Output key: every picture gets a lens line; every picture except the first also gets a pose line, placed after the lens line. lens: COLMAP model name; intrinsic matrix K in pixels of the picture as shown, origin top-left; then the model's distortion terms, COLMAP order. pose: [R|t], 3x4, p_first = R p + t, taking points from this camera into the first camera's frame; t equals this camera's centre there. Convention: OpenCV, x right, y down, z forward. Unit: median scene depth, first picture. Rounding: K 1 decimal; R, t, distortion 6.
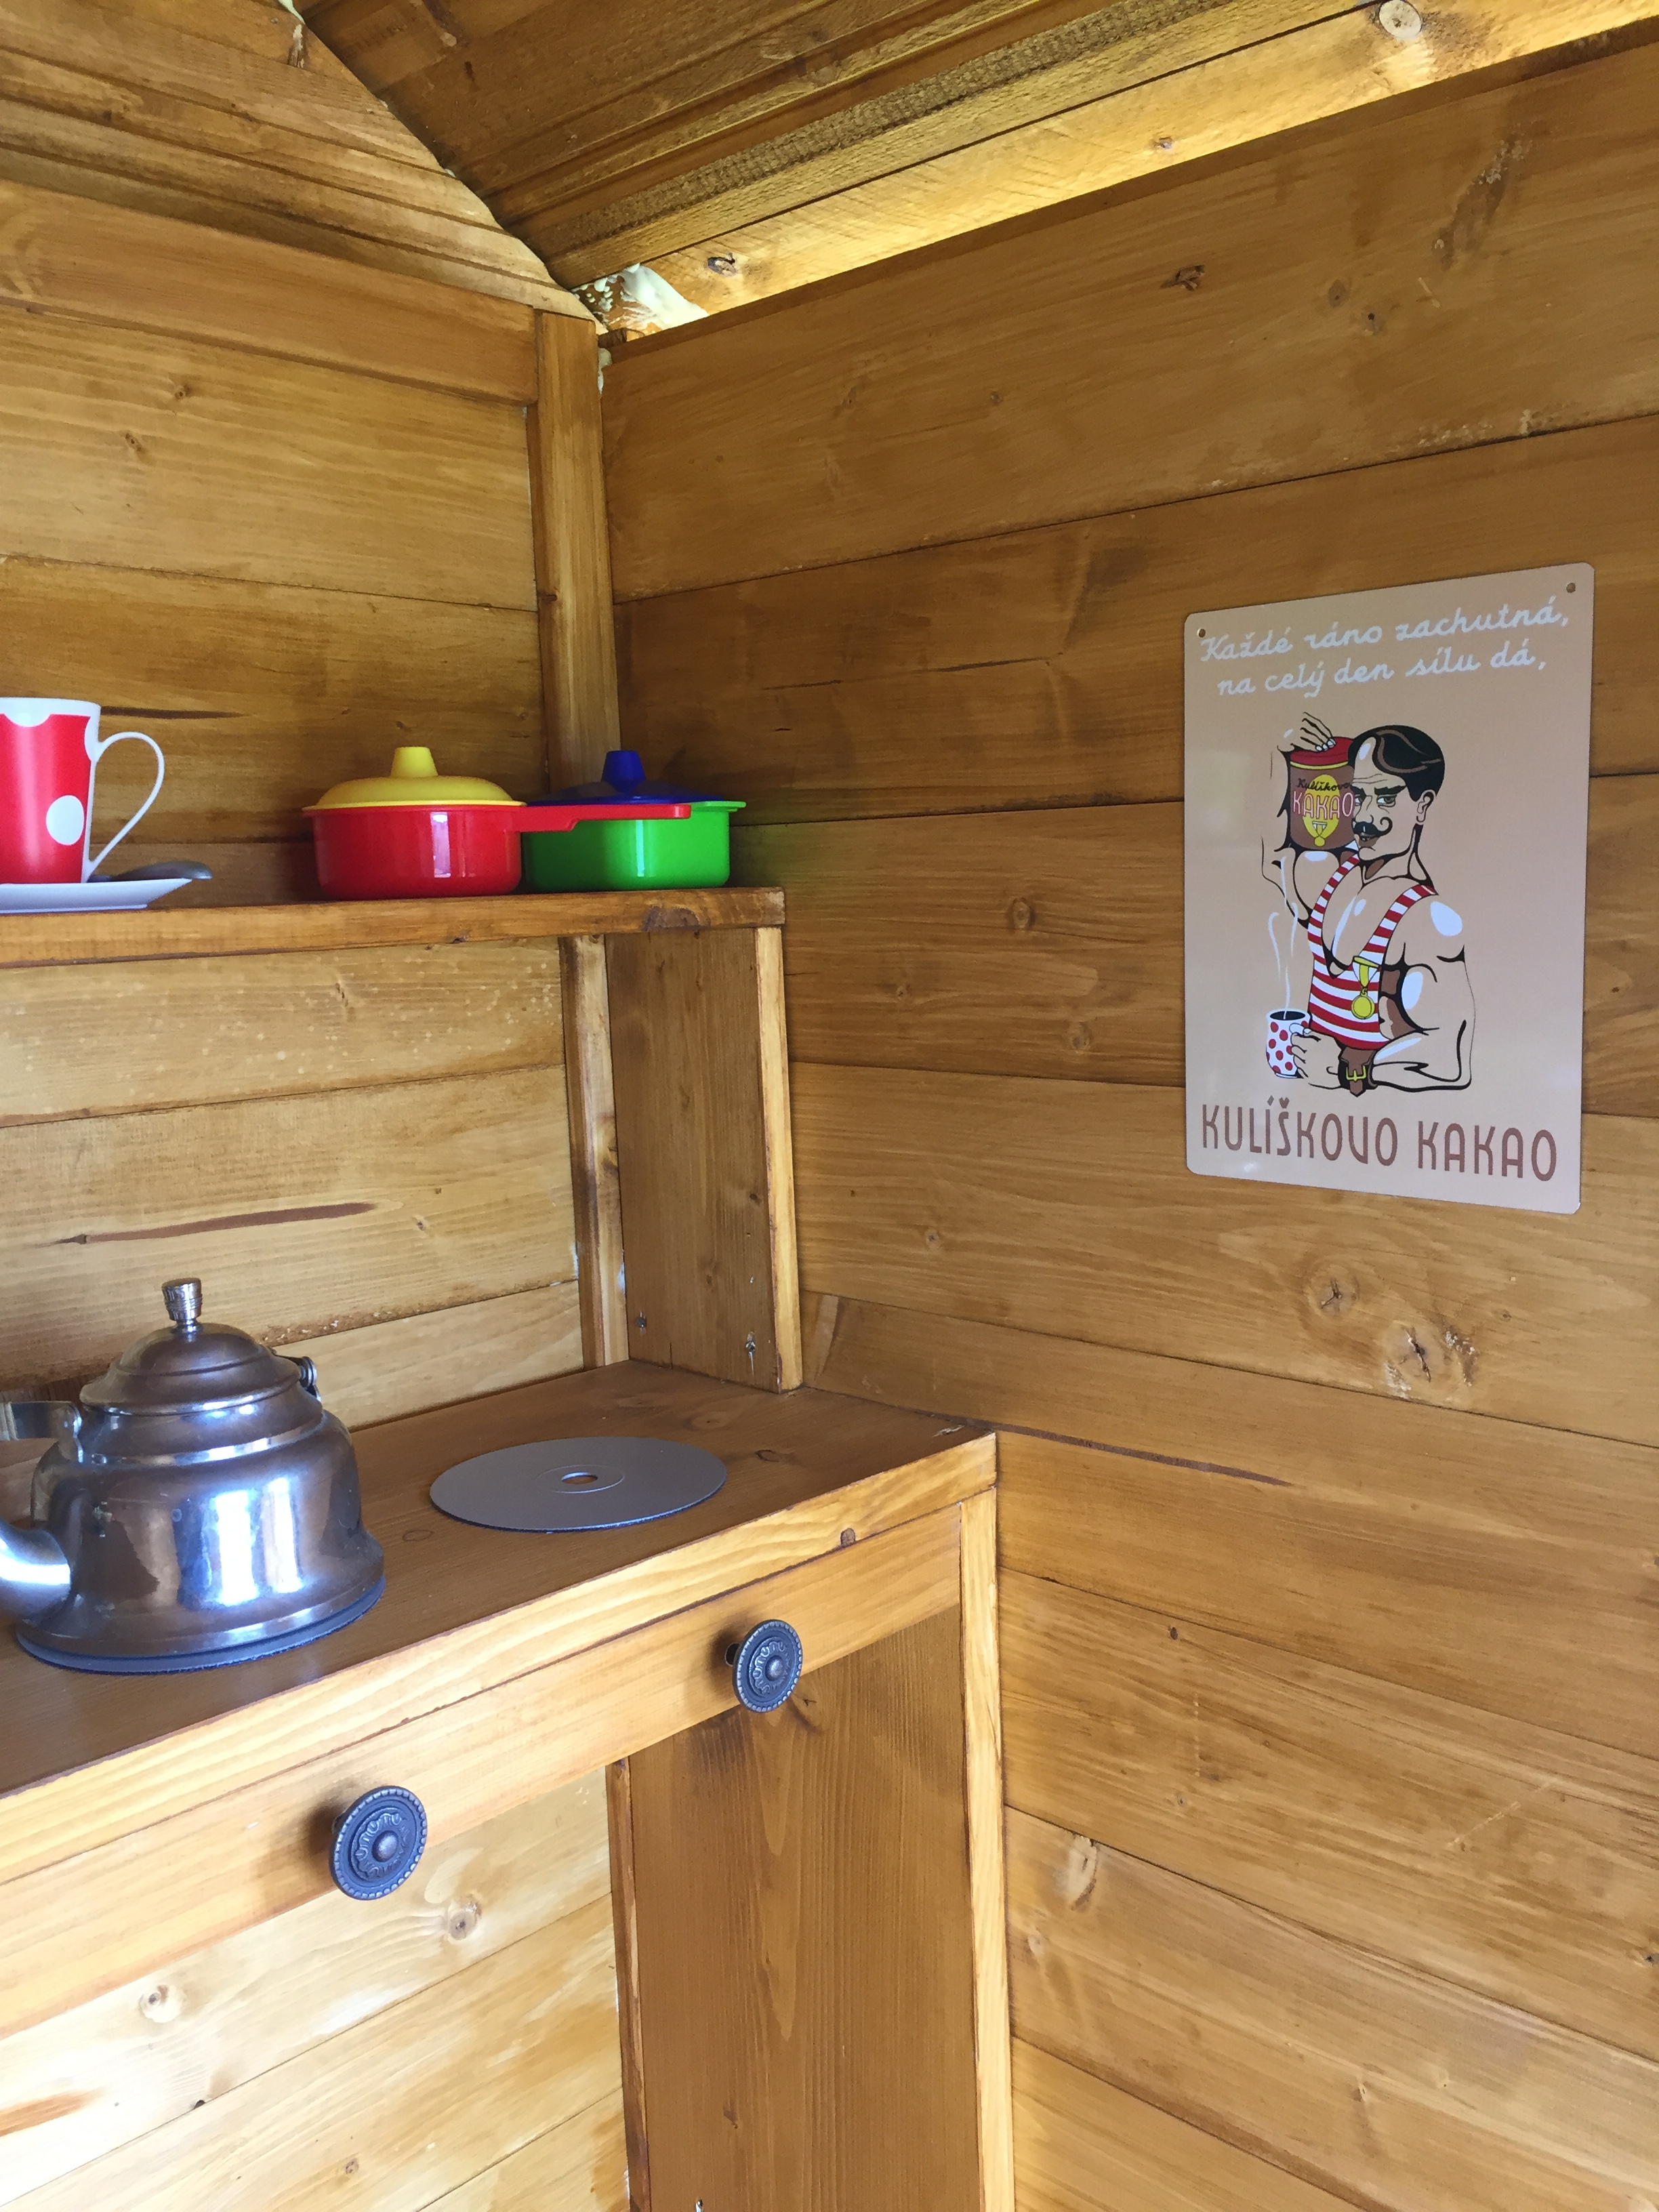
lens RADIAL K [[1961.3, 0, 829.5], [0, 1961.3, 1106.0], [0, 0, 1]] dist [0.114588, -0.162154]
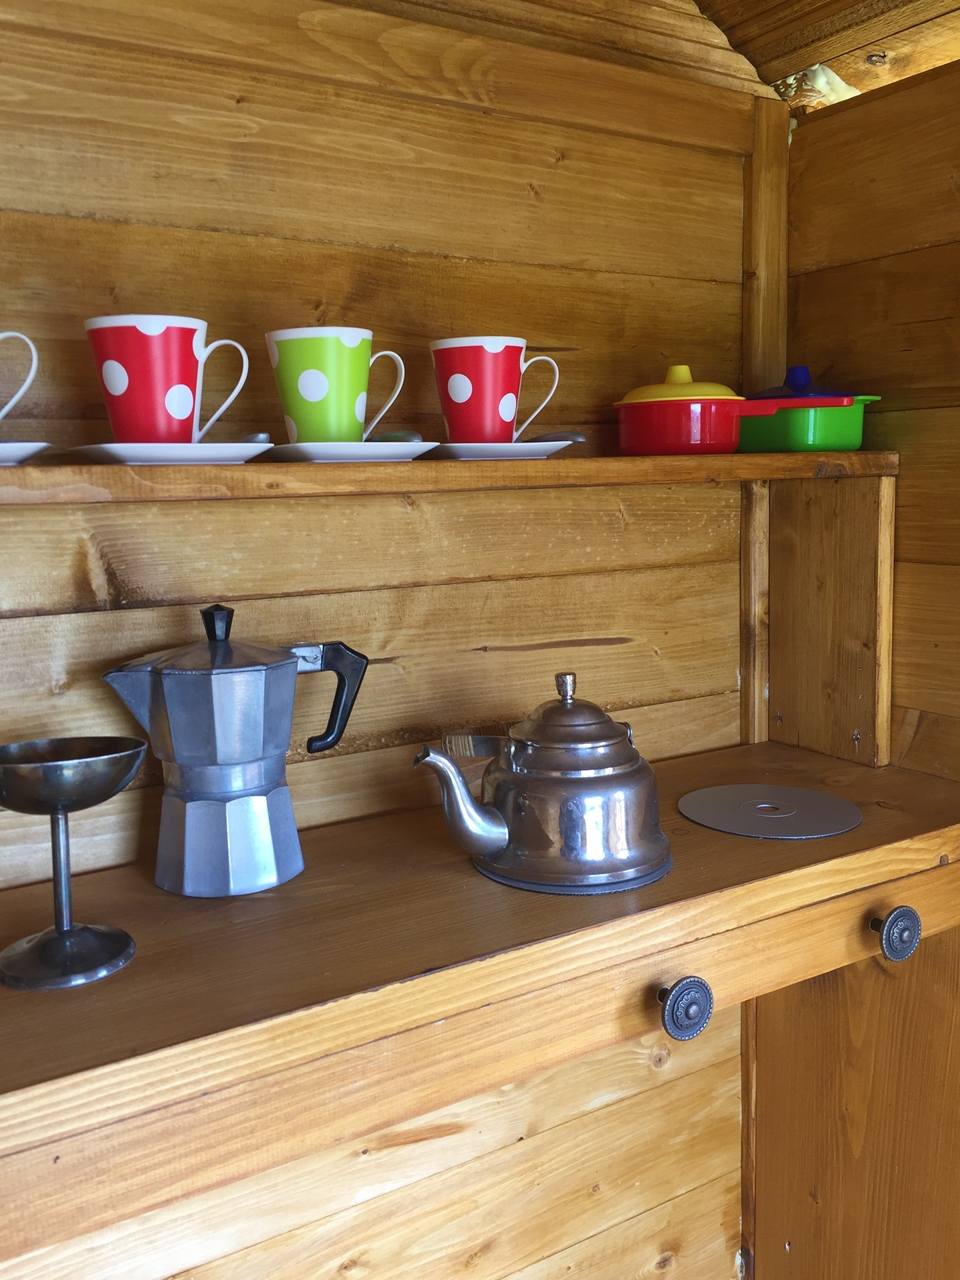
lens RADIAL K [[1134.9, 0, 480.0], [0, 1134.9, 640.0], [0, 0, 1]] dist [0.114588, -0.162154]
pose [[0.968751, 0.046050, -0.243725, -0.119827], [-0.037446, 0.998505, 0.039821, 0.016895], [0.245194, -0.029450, 0.969027, 0.012446]]
